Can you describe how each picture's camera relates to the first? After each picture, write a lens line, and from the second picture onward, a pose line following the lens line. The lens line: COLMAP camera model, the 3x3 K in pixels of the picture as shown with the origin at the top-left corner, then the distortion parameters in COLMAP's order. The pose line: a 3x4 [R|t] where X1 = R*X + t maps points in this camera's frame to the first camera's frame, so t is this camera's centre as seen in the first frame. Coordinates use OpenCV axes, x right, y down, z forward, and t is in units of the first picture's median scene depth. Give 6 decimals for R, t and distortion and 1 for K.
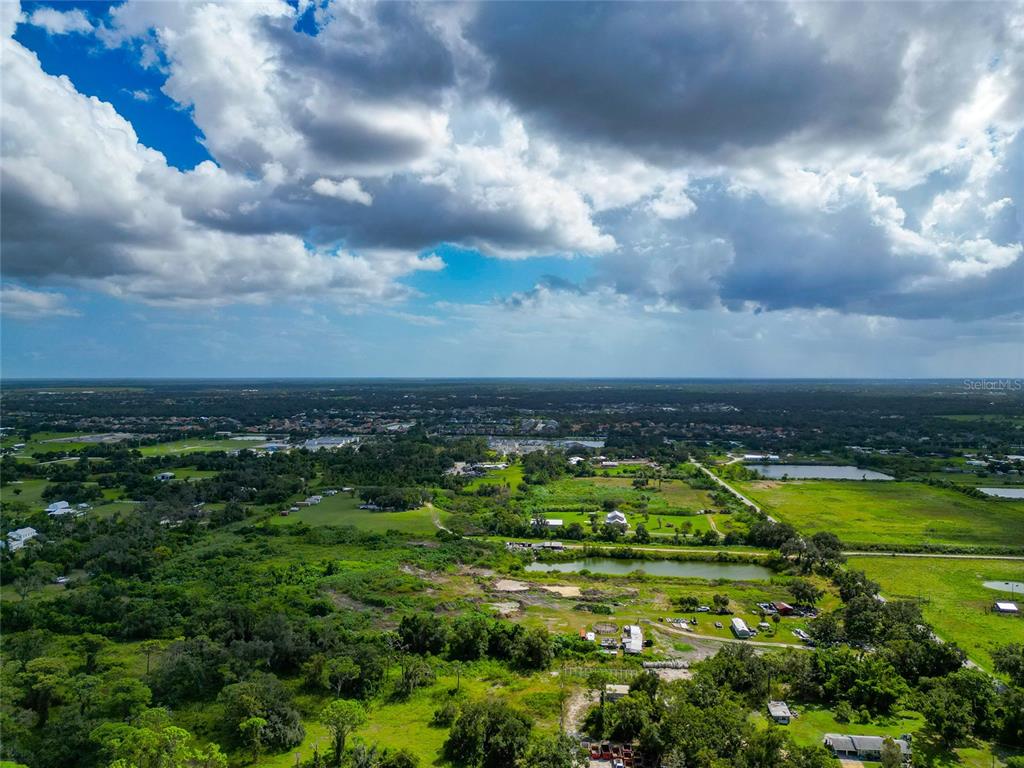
lens RADIAL K [[726.5, 0, 511.9], [0, 726.5, 354.9], [0, 0, 1]] dist [0.057029, -0.050382]
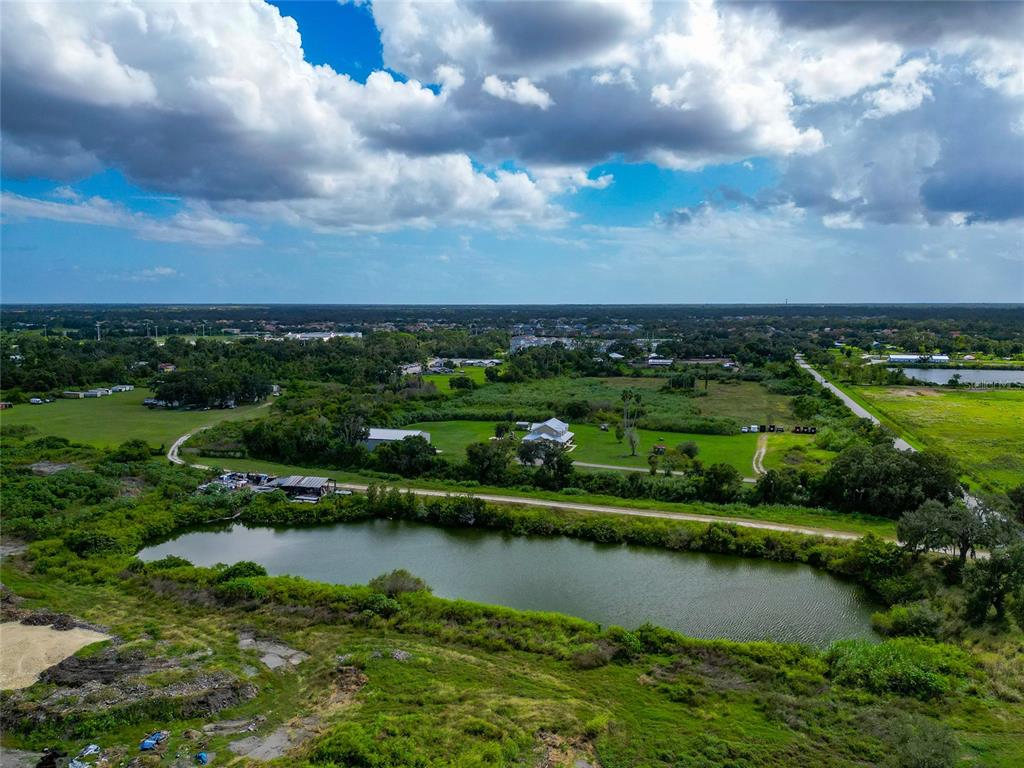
lens RADIAL K [[726.5, 0, 534.4], [0, 726.5, 376.3], [0, 0, 1]] dist [0.057029, -0.050382]
pose [[0.982164, 0.025999, -0.186219, 0.246116], [-0.003643, 0.992840, 0.119399, 0.148356], [0.187990, -0.116591, 0.975226, 0.610660]]
